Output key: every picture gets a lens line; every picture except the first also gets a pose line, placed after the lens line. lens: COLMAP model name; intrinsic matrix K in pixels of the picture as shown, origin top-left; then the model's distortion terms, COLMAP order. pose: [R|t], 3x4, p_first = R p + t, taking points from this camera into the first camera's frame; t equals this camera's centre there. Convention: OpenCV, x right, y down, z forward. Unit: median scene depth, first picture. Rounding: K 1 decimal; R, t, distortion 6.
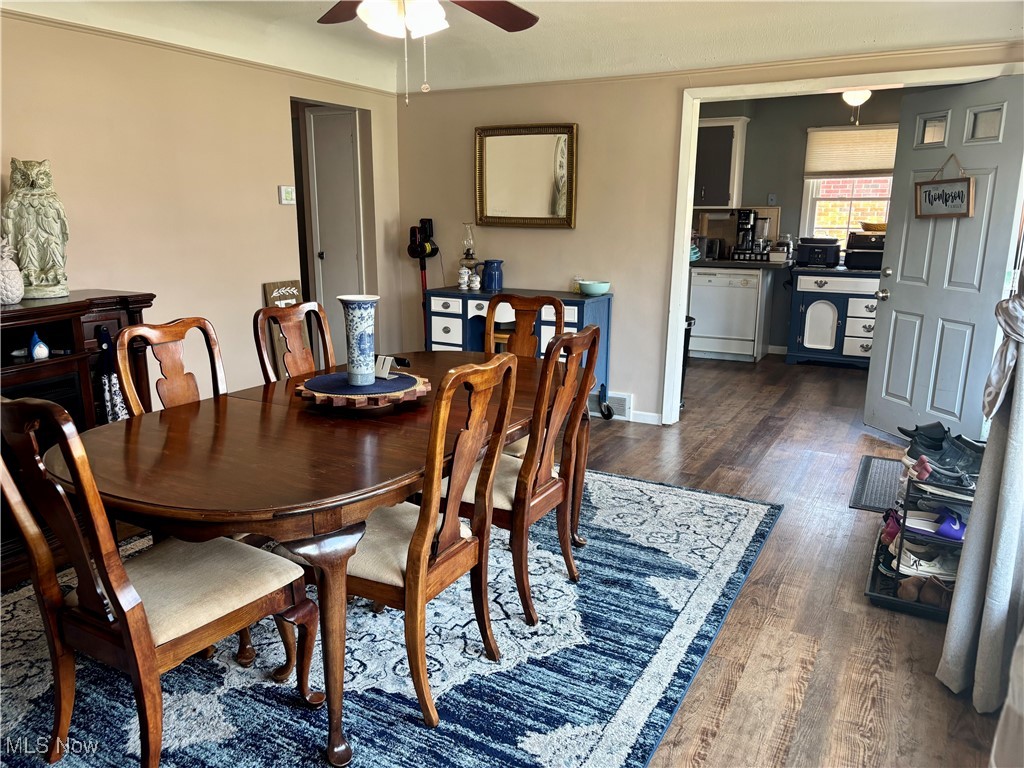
lens RADIAL K [[774.1, 0, 512.0], [0, 774.1, 384.0], [0, 0, 1]] dist [0.094113, -0.079951]
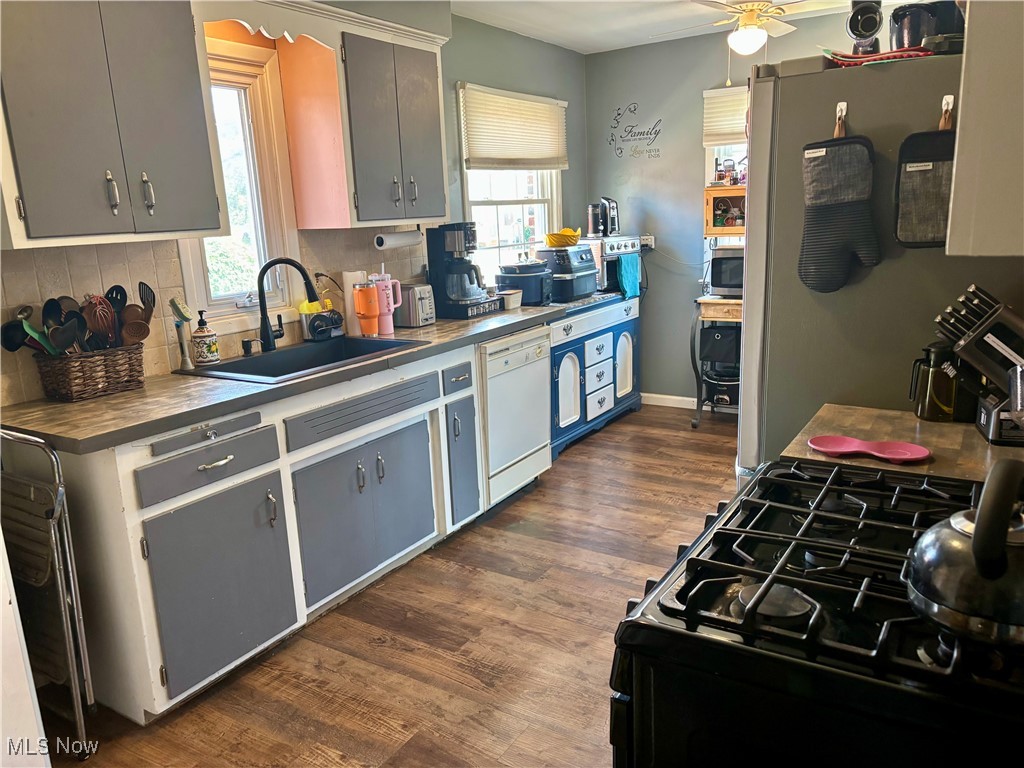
lens RADIAL K [[774.1, 0, 512.0], [0, 774.1, 384.0], [0, 0, 1]] dist [0.094113, -0.079951]
pose [[0.061775, -0.234425, 0.970169, -0.248775], [0.267336, 0.940396, 0.210208, -0.233985], [-0.961621, 0.246376, 0.120763, 0.981505]]
